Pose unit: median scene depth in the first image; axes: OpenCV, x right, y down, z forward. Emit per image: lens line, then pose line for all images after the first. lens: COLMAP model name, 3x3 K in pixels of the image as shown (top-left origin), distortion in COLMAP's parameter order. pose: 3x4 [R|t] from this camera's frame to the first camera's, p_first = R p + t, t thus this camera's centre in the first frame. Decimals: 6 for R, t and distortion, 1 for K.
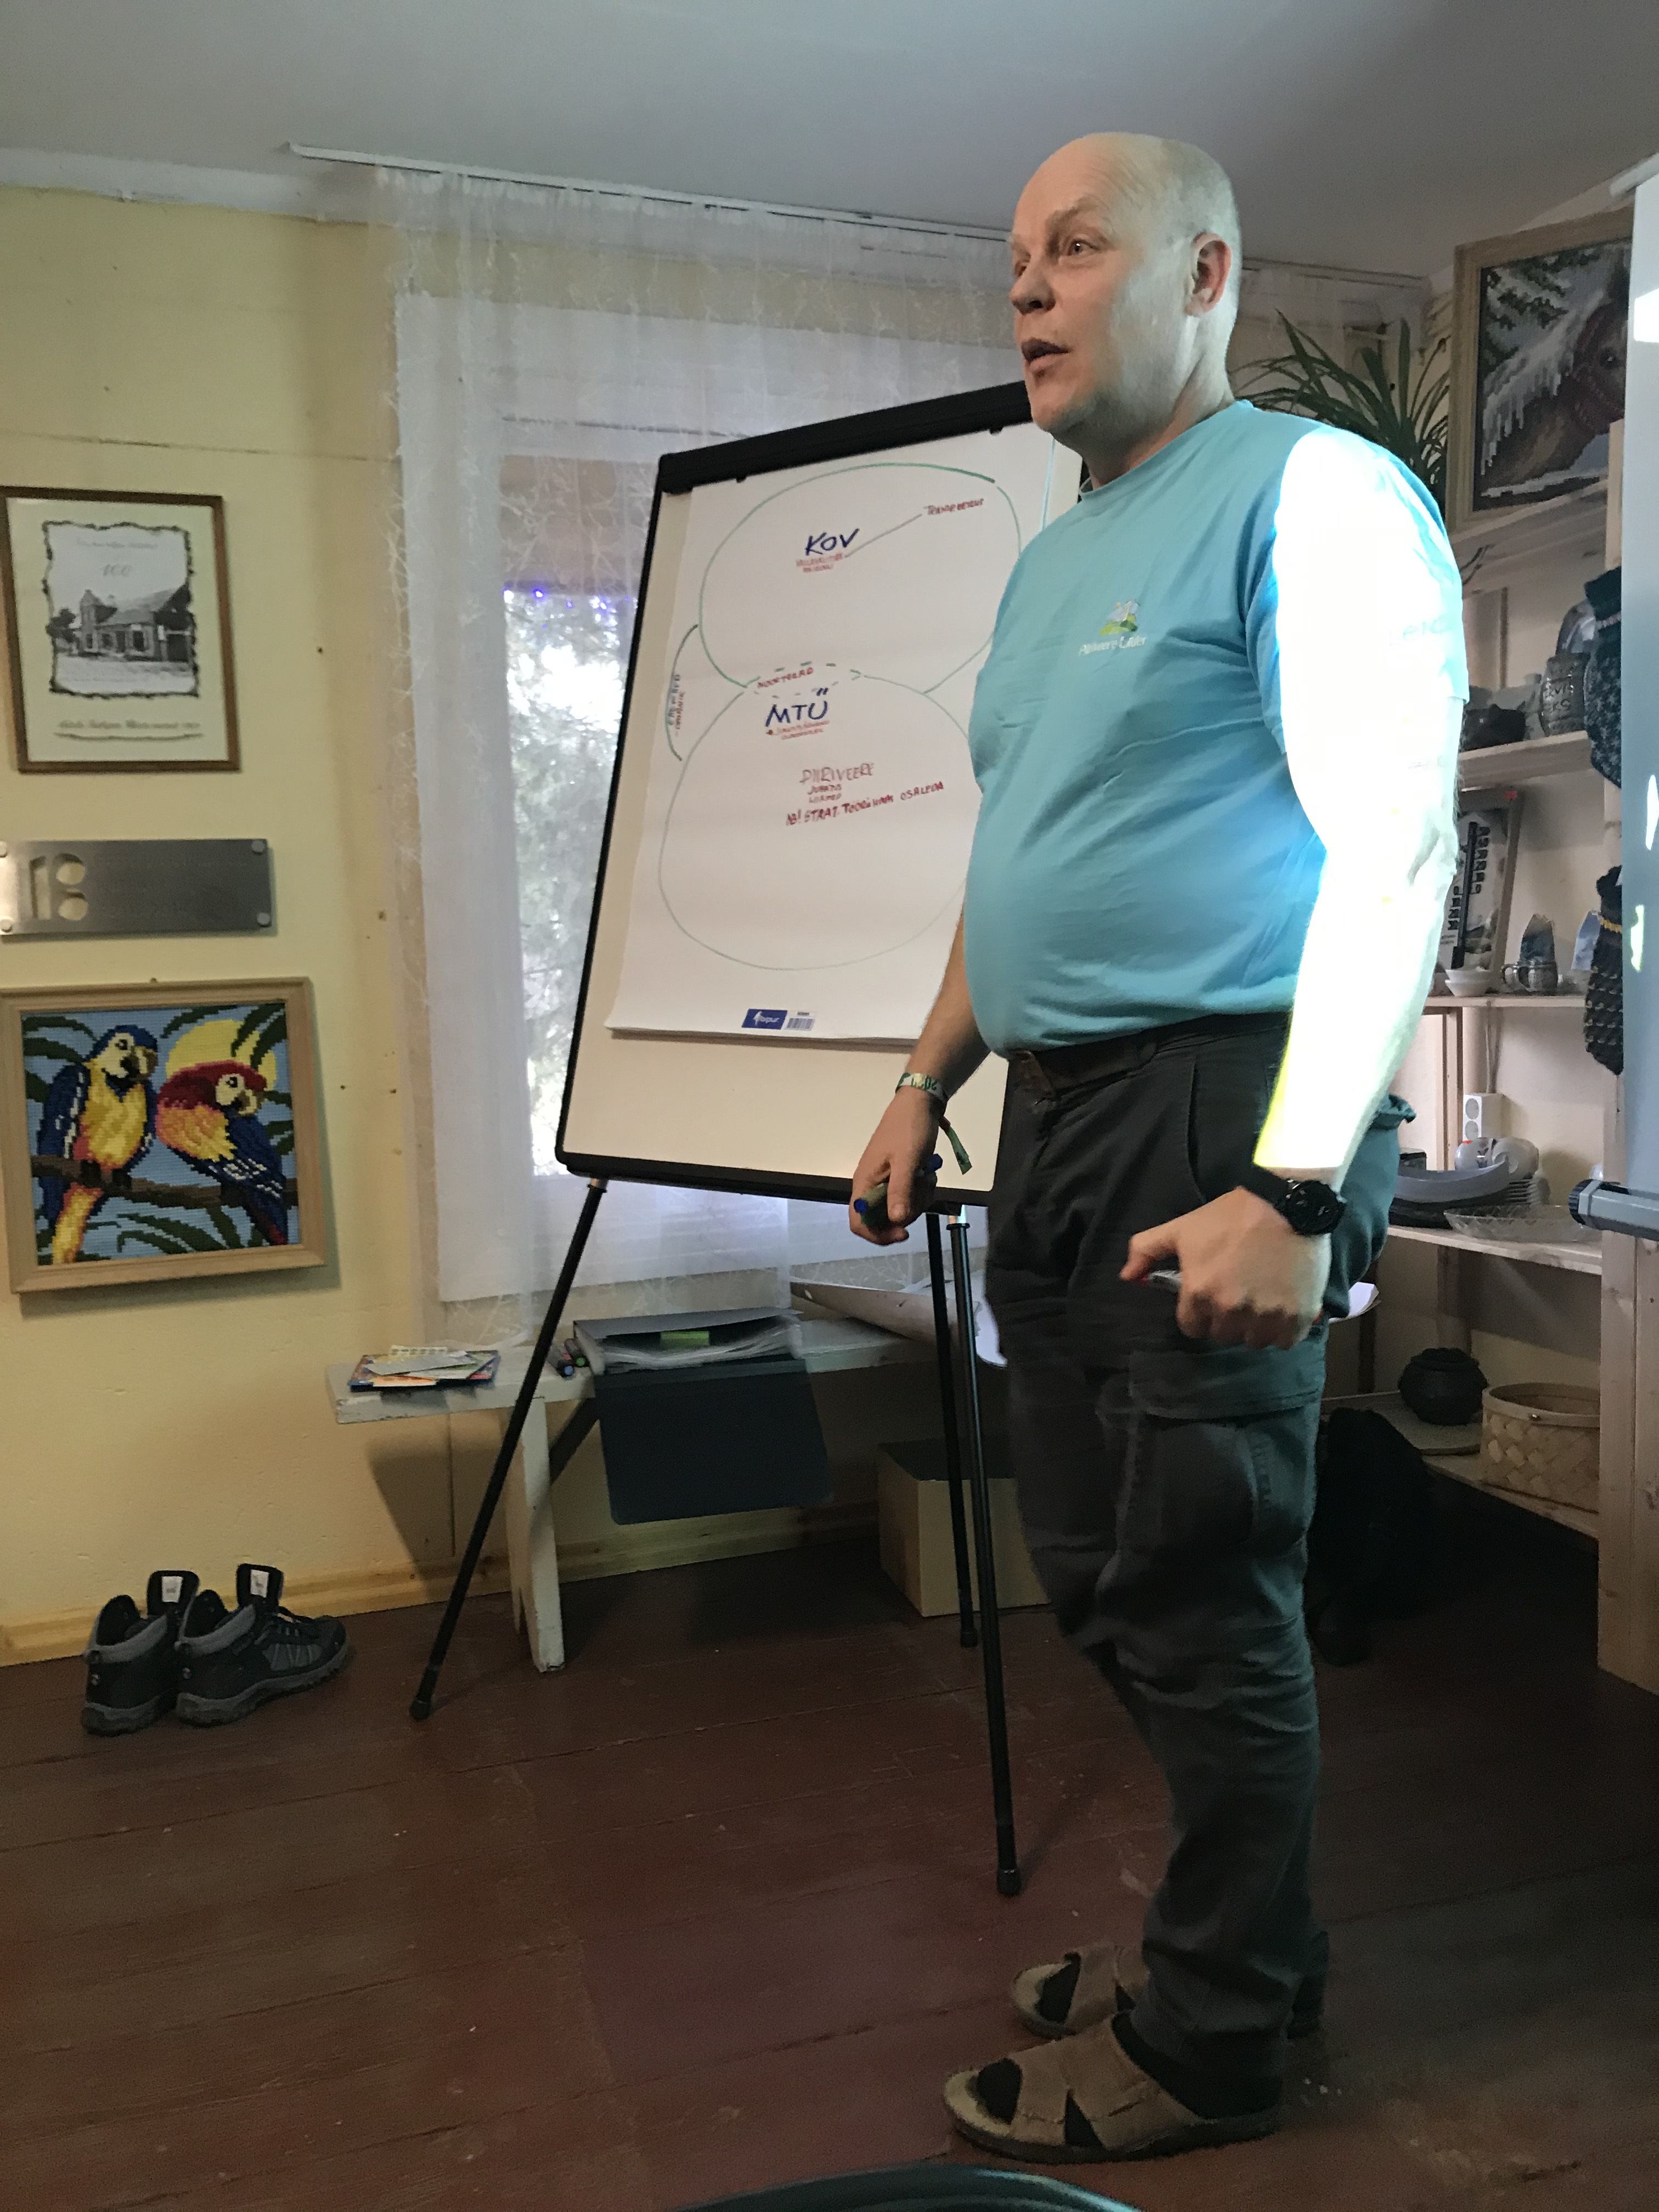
lens RADIAL K [[1777.4, 0, 829.5], [0, 1777.4, 1106.0], [0, 0, 1]] dist [0.014758, 0.007390]
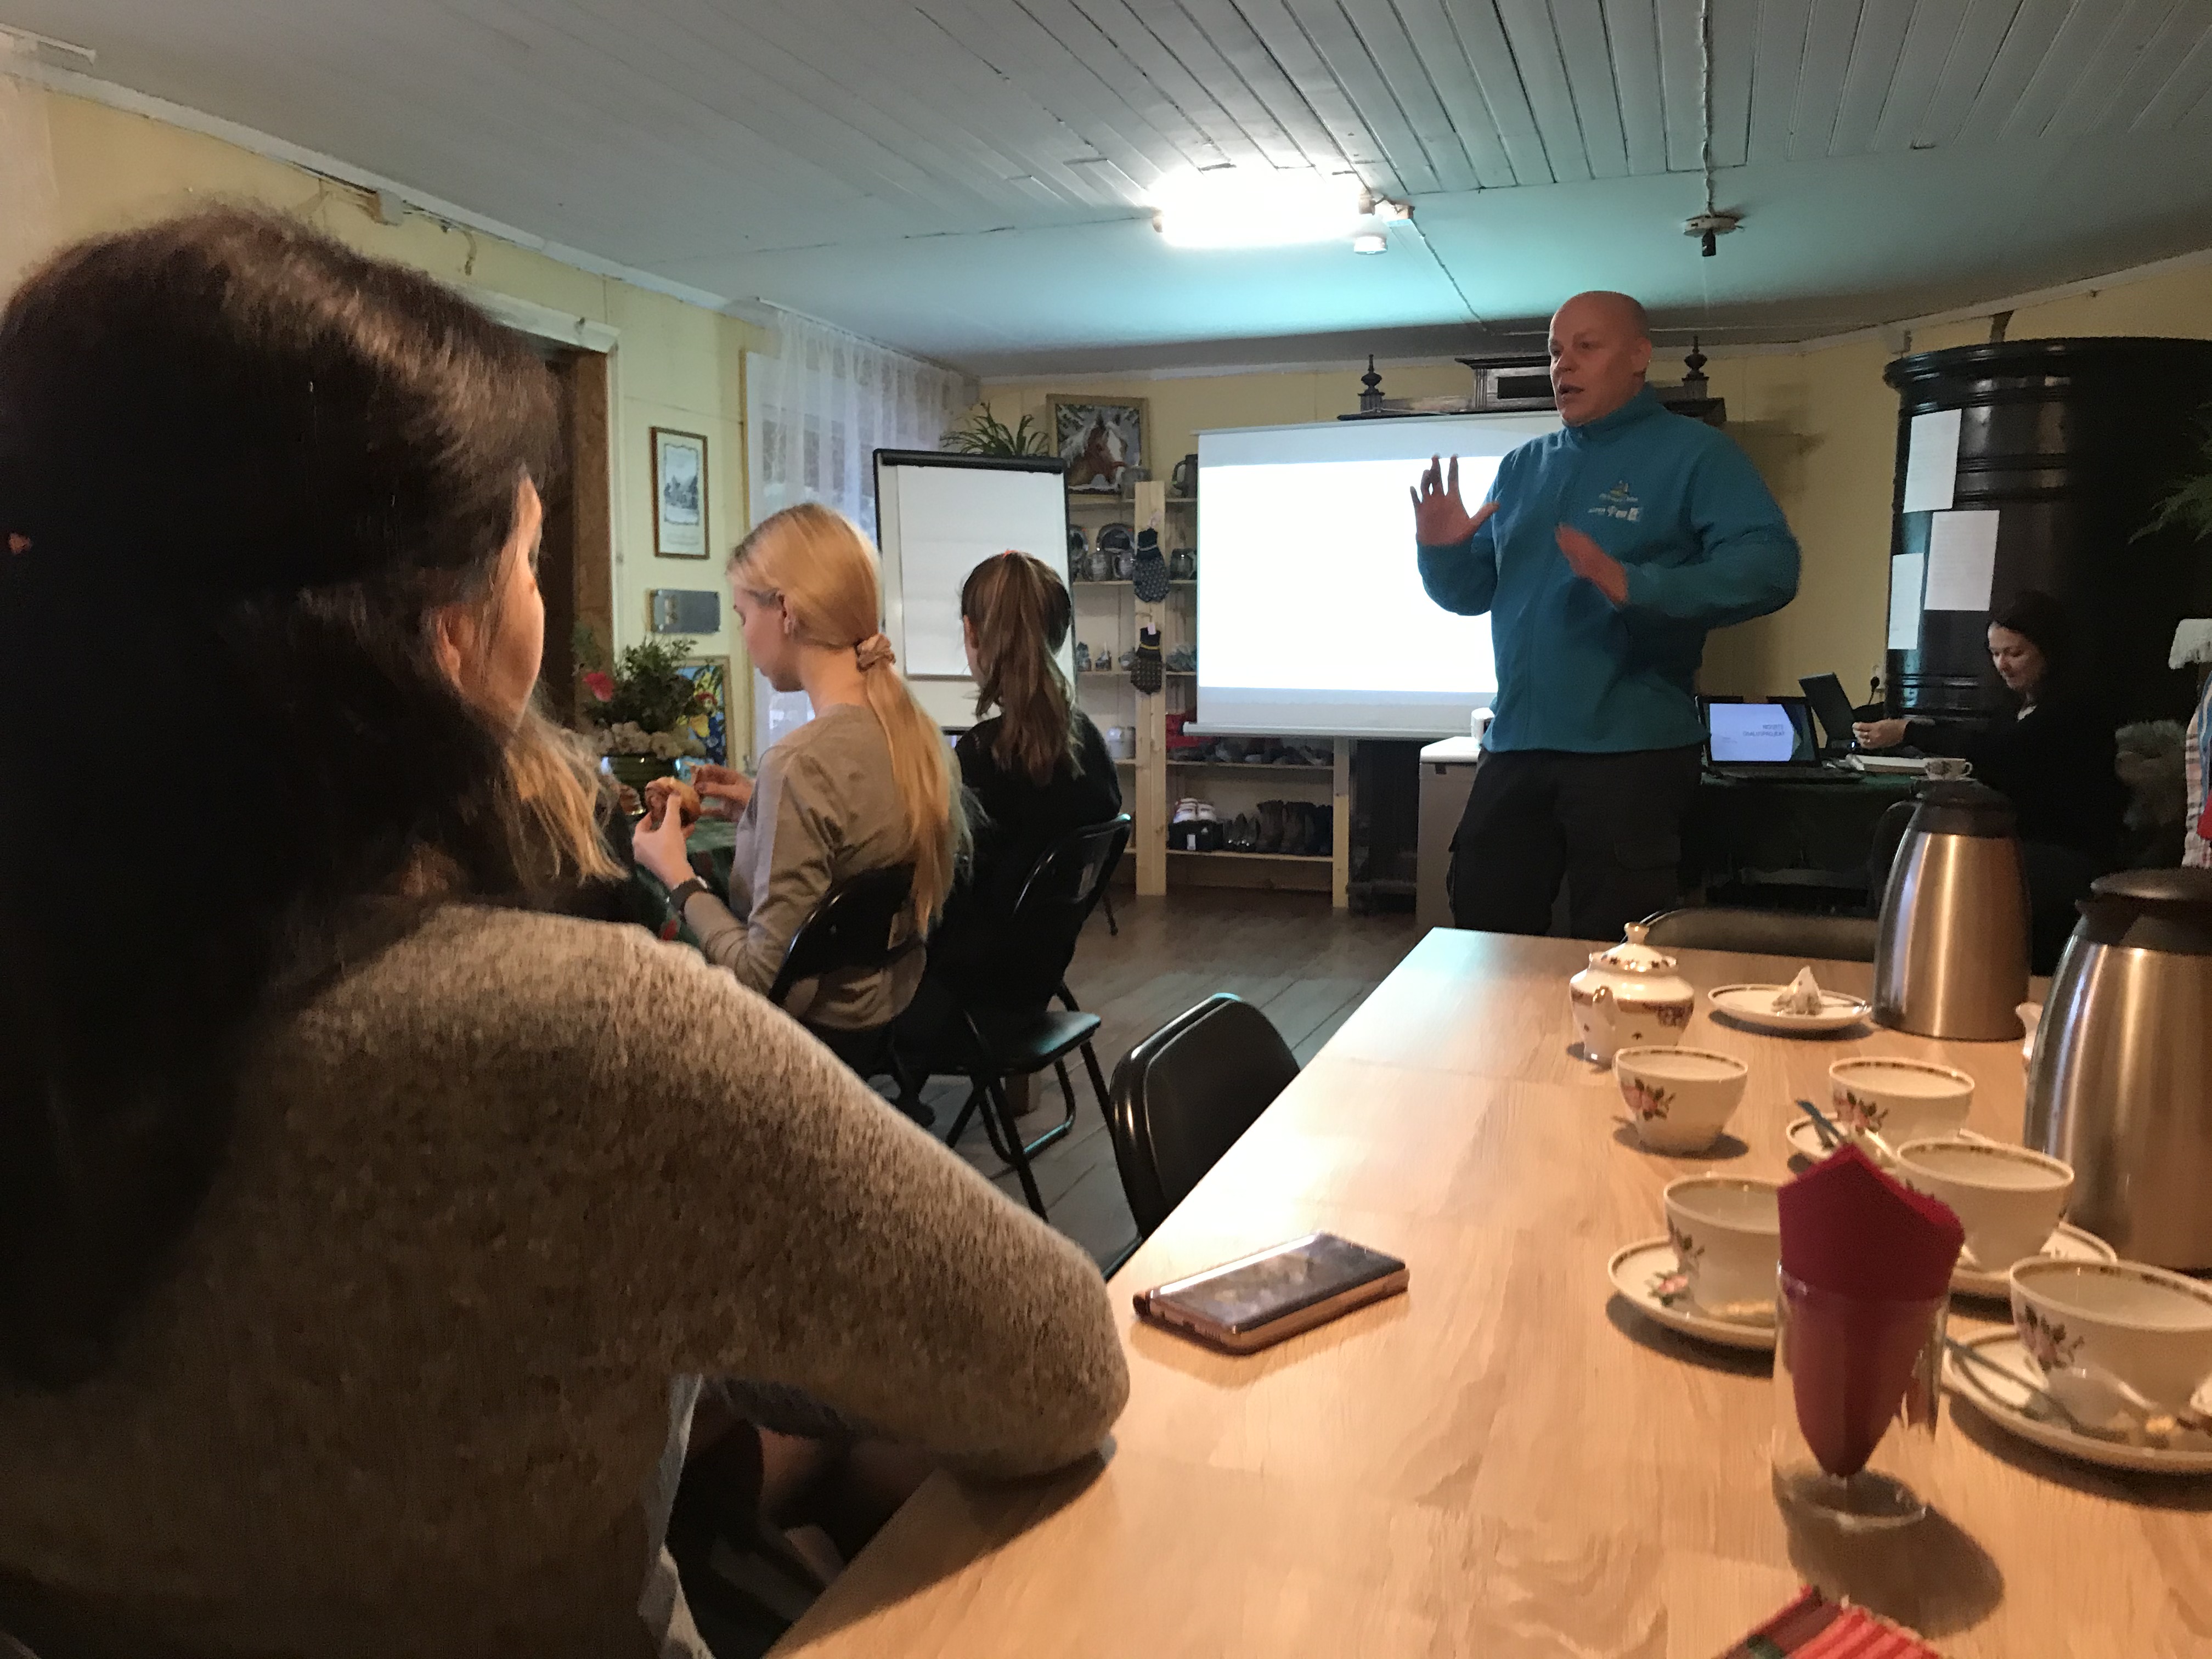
lens RADIAL K [[1916.7, 0, 1106.0], [0, 1916.7, 829.5], [0, 0, 1]] dist [0.016163, 0.010878]
pose [[0.605983, -0.051244, 0.793825, -1.952406], [0.047522, 0.998473, 0.028178, 0.101973], [-0.794057, 0.020649, 0.607493, -0.828563]]
